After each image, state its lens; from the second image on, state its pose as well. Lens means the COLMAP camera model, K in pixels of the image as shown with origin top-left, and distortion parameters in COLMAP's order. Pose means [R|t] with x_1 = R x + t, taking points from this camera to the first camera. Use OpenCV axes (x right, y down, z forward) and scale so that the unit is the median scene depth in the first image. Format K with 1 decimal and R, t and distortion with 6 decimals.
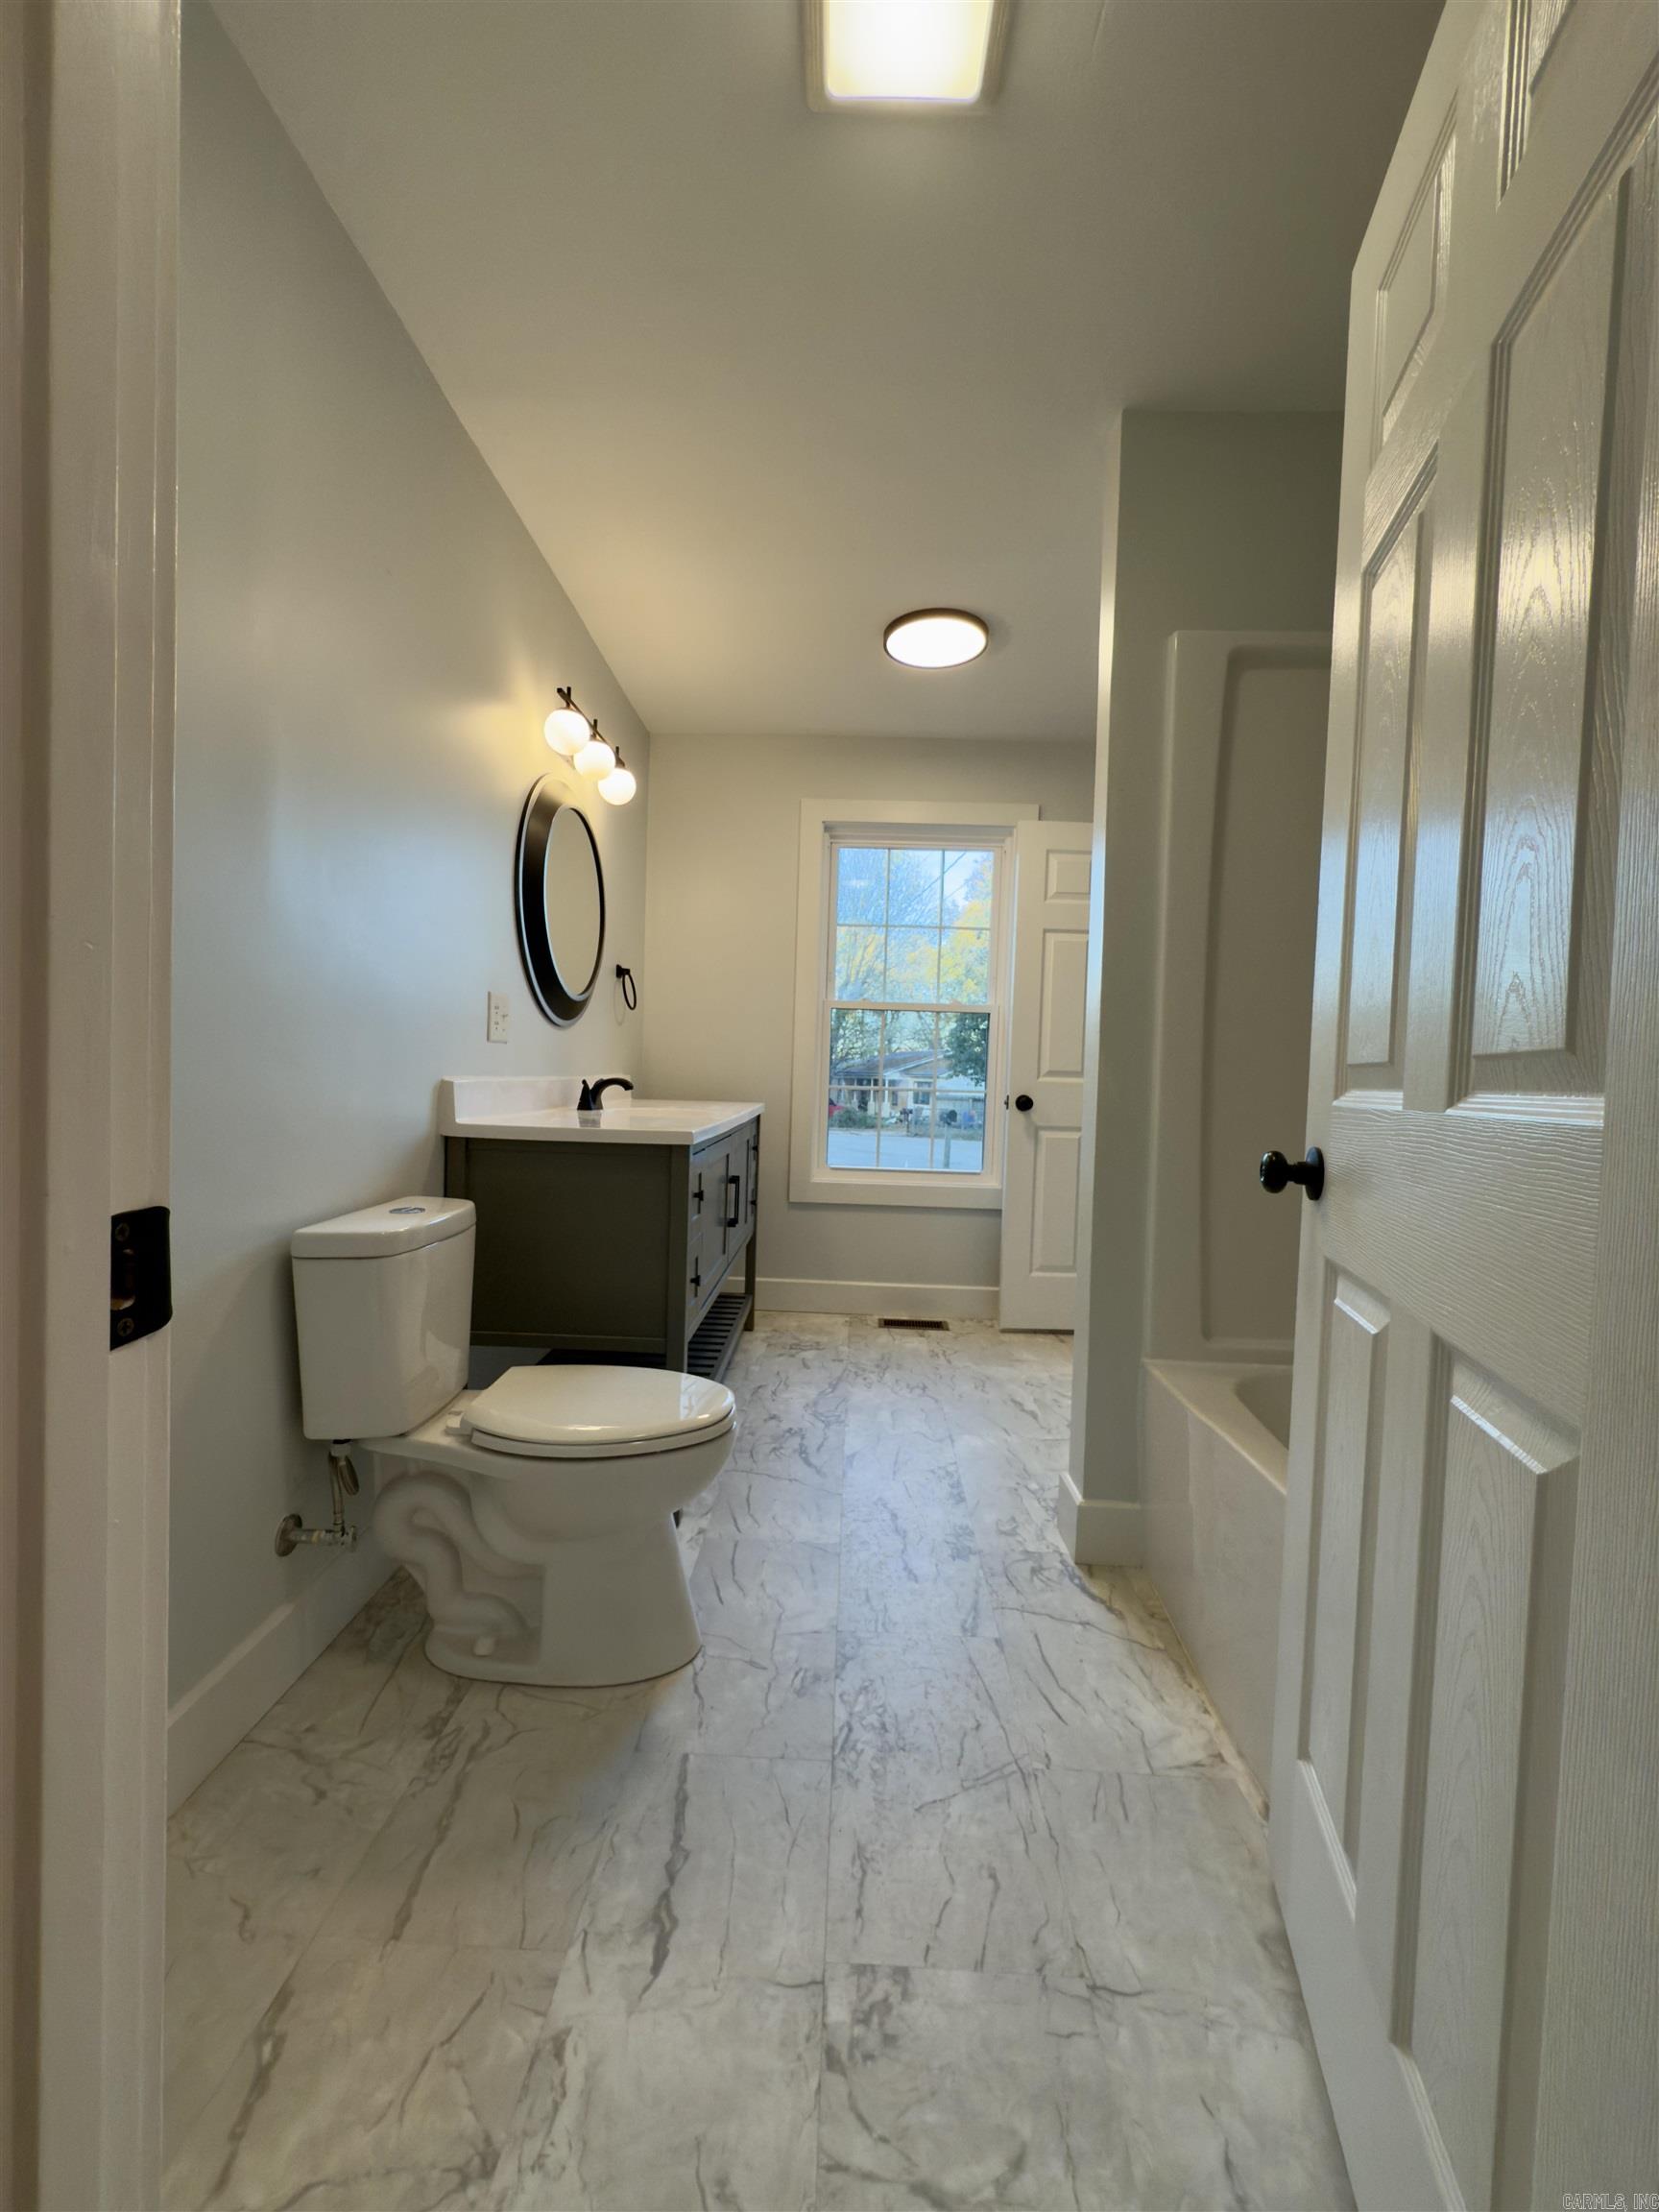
lens RADIAL K [[882.8, 0, 829.2], [0, 882.8, 1101.4], [0, 0, 1]] dist [0.002108, 0.000312]
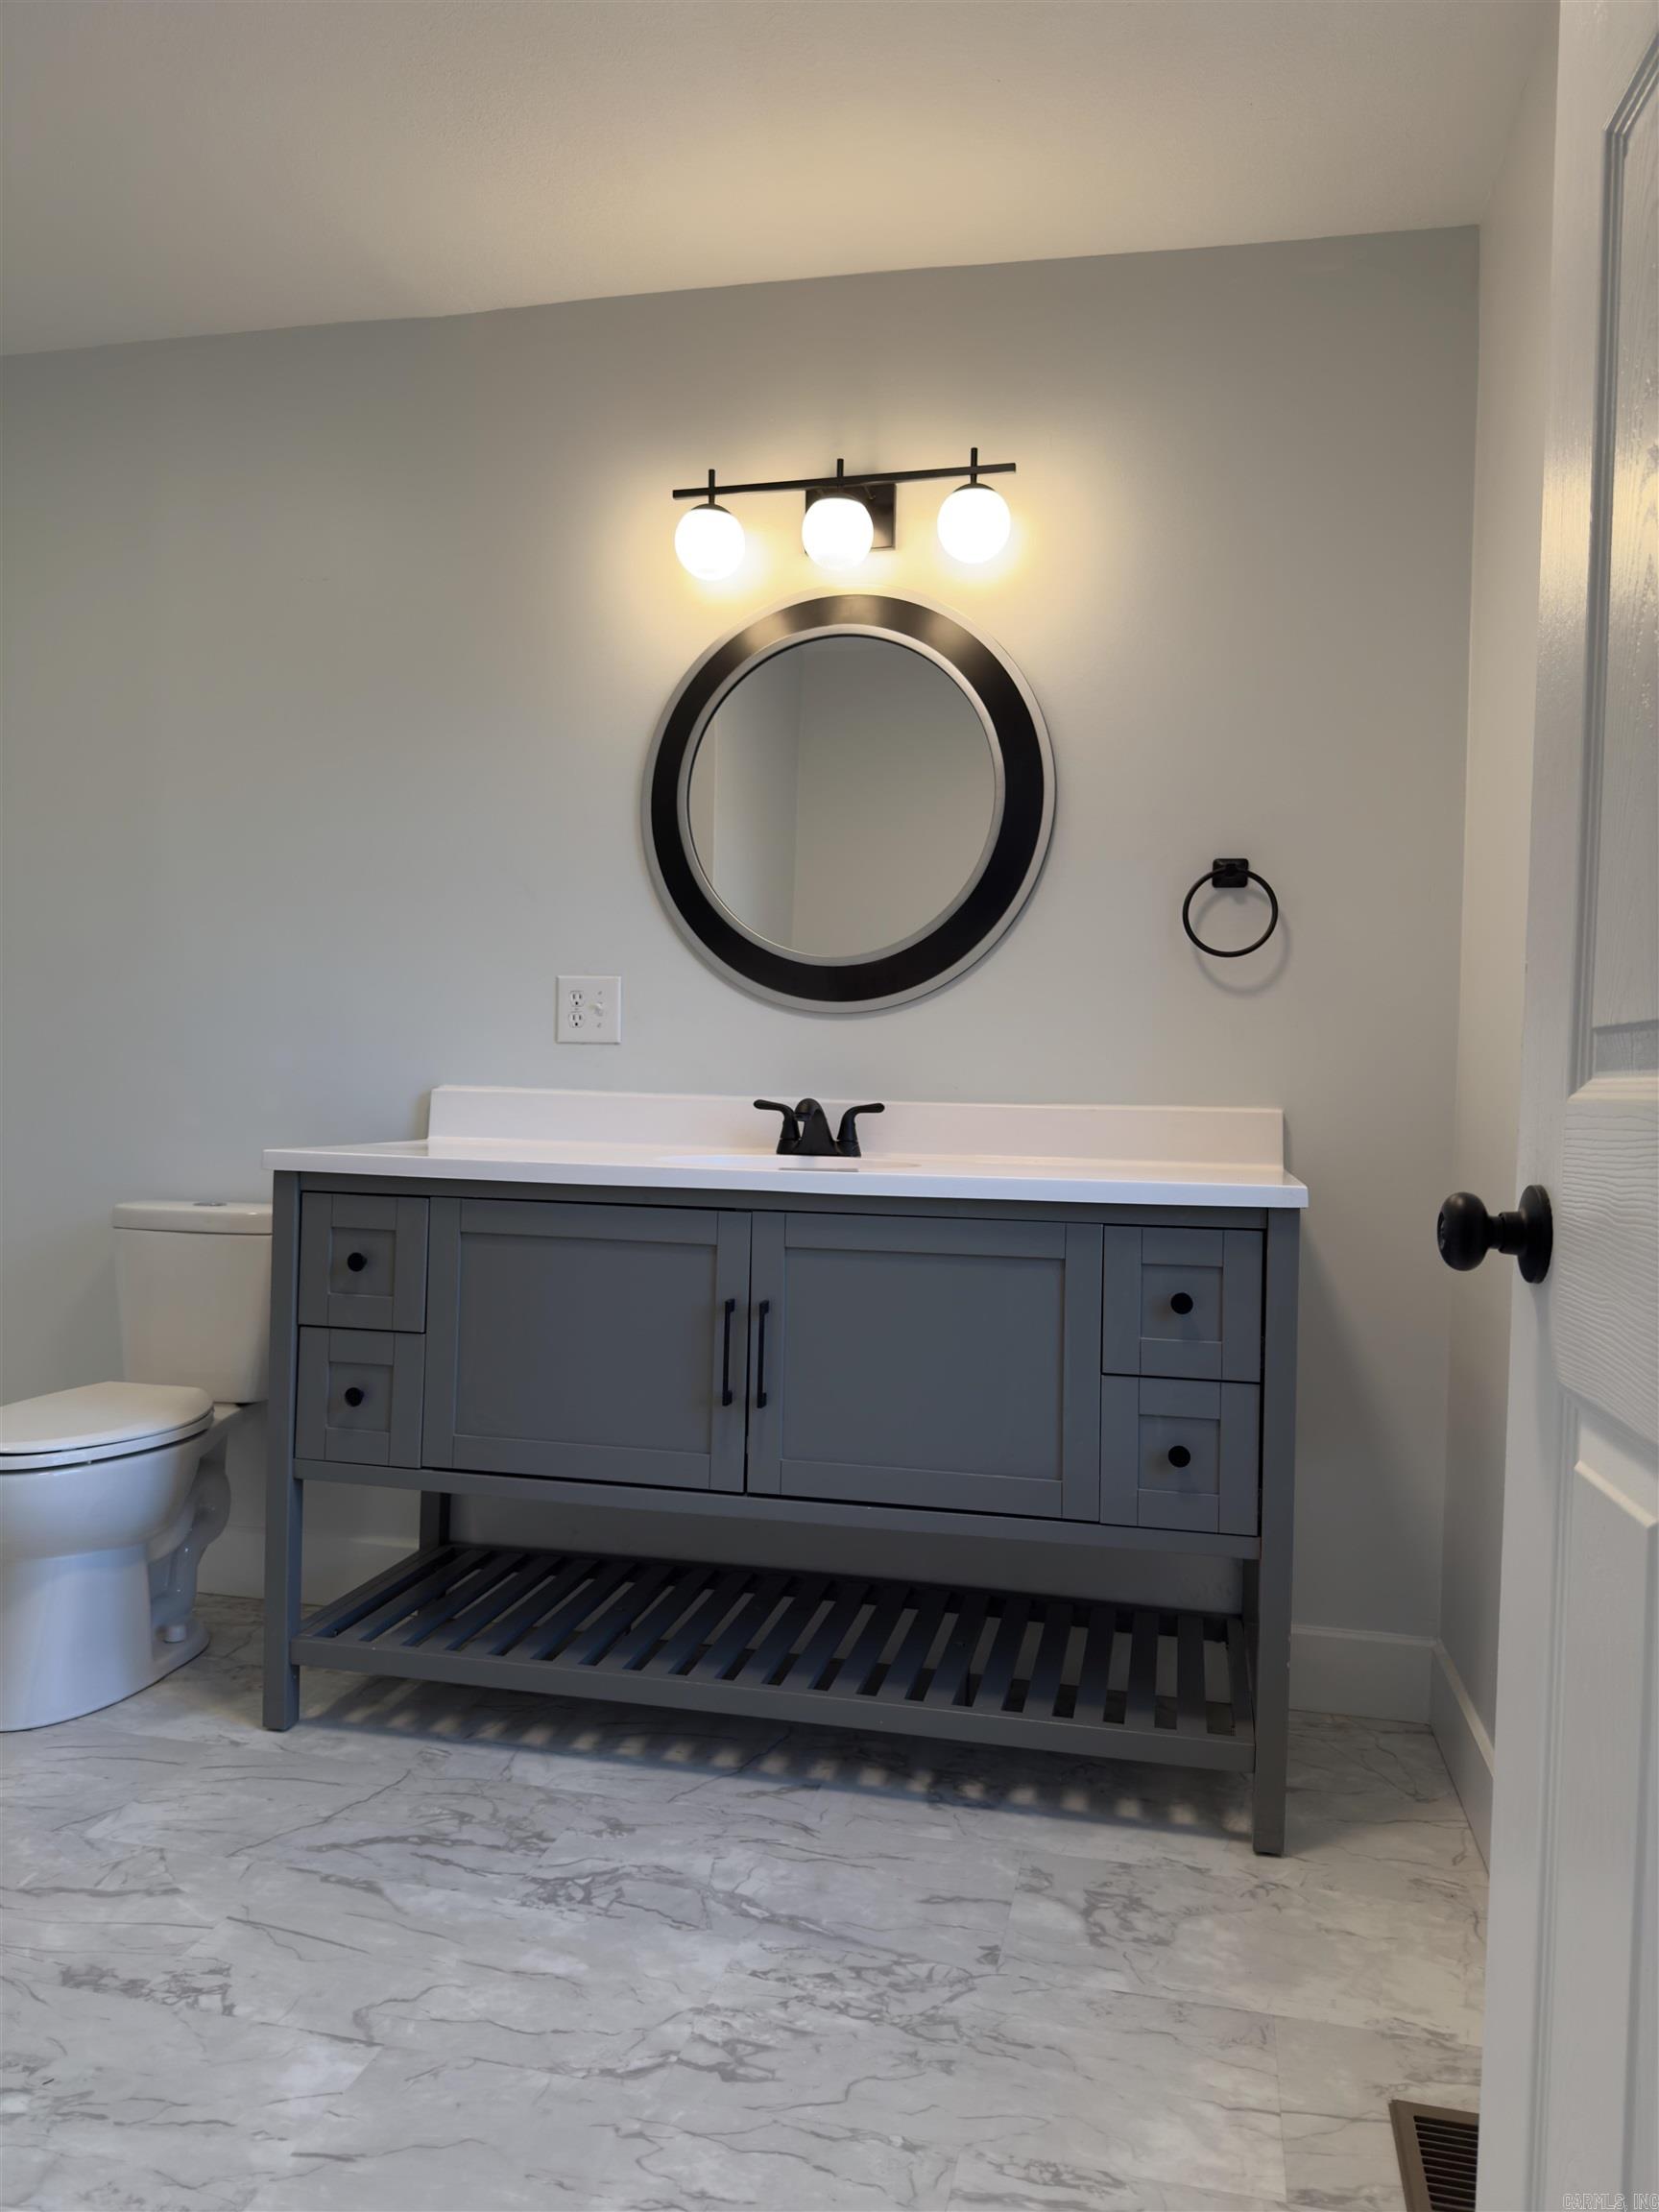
lens RADIAL K [[1544.5, 0, 825.8], [0, 1544.5, 1102.7], [0, 0, 1]] dist [-0.001241, -0.007902]
pose [[-0.184437, -0.026832, -0.982478, 0.700188], [-0.070214, 0.997433, -0.014059, -0.013588], [0.980333, 0.066391, -0.185848, 1.205778]]
